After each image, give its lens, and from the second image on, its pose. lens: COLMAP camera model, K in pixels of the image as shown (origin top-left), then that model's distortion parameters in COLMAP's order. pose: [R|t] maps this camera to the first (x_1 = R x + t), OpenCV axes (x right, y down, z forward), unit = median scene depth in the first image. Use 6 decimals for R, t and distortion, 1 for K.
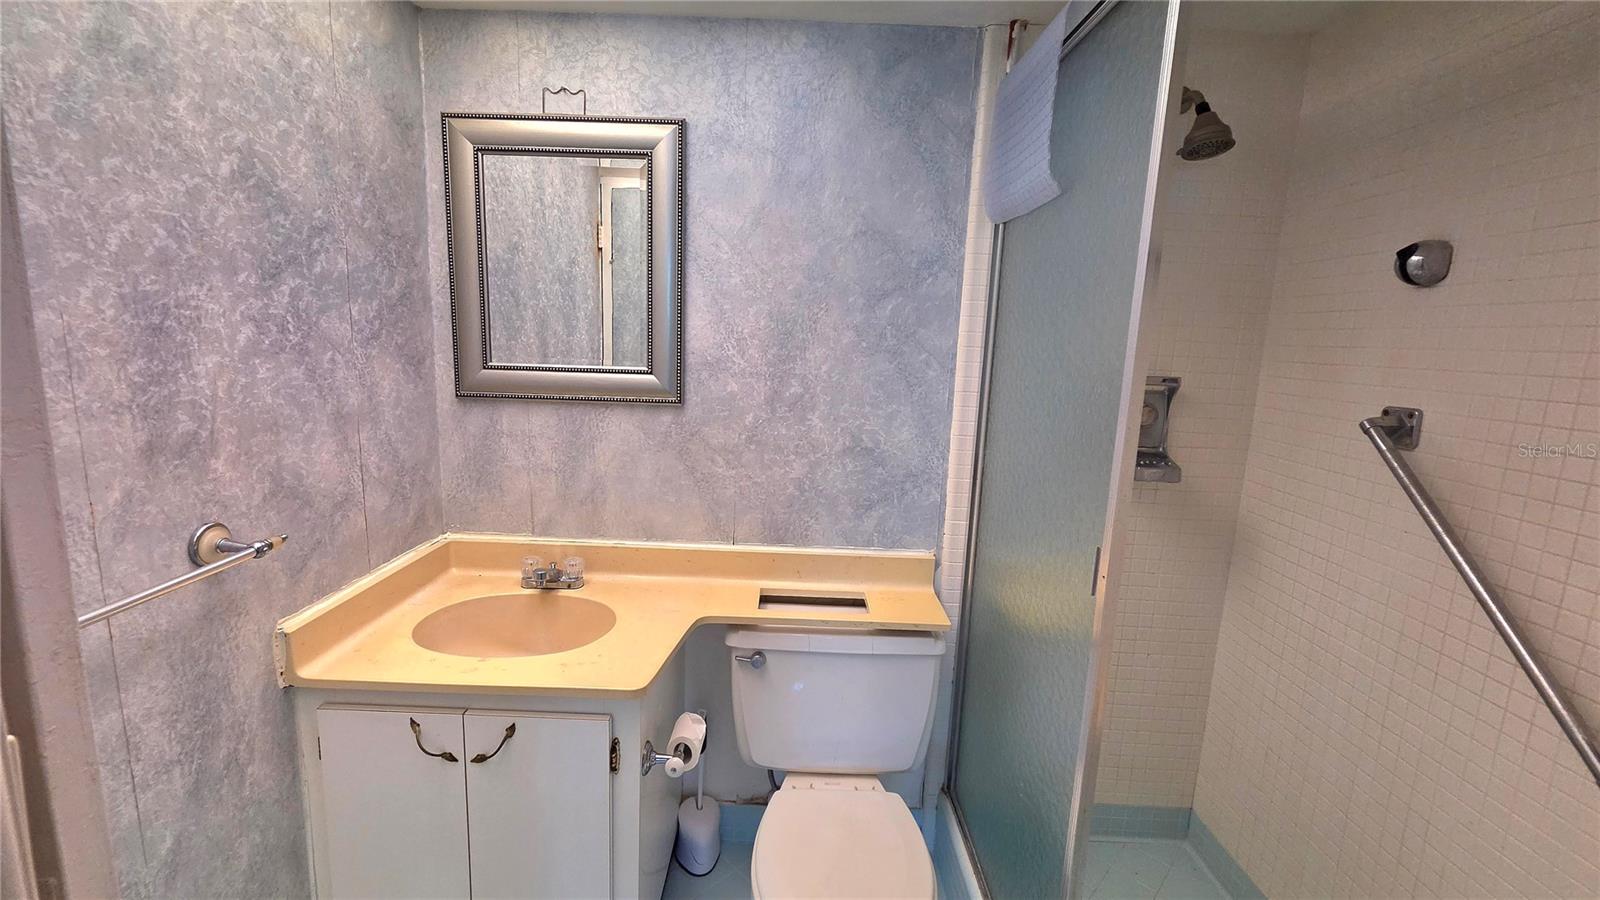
lens RADIAL K [[664.2, 0, 794.3], [0, 664.2, 441.3], [0, 0, 1]] dist [0.002366, -0.000299]
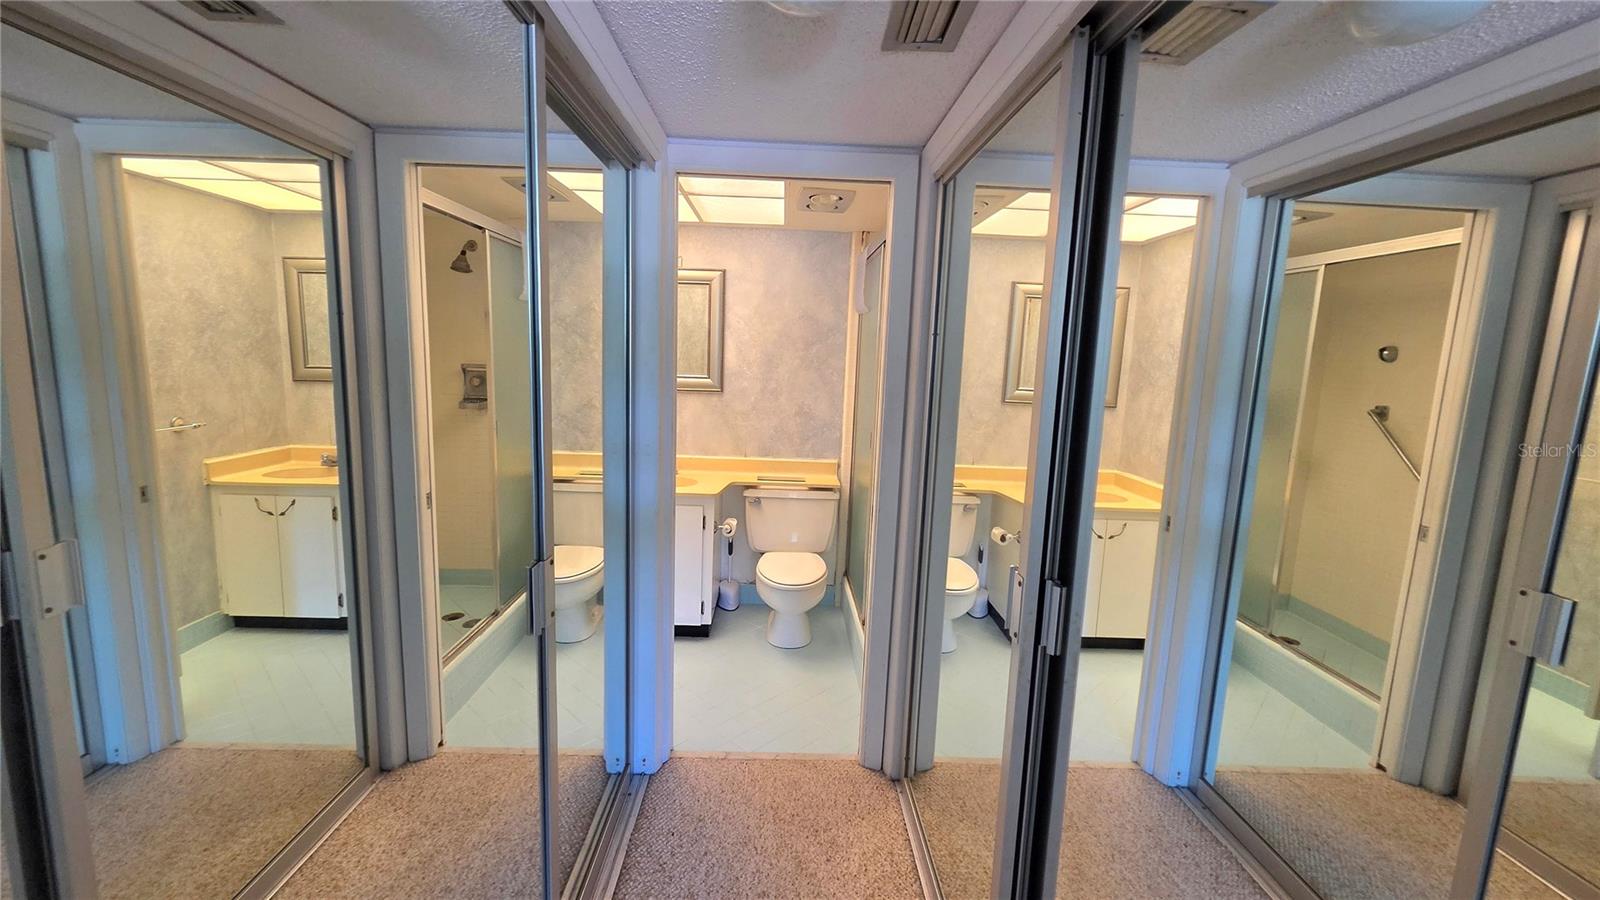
lens RADIAL K [[666.7, 0, 795.5], [0, 666.7, 451.5], [0, 0, 1]] dist [0.000692, 0.000025]
pose [[0.999845, -0.006843, 0.016246, 1.490189], [0.007067, 0.999880, -0.013786, 0.277414], [-0.016150, 0.013898, 0.999773, -1.644431]]
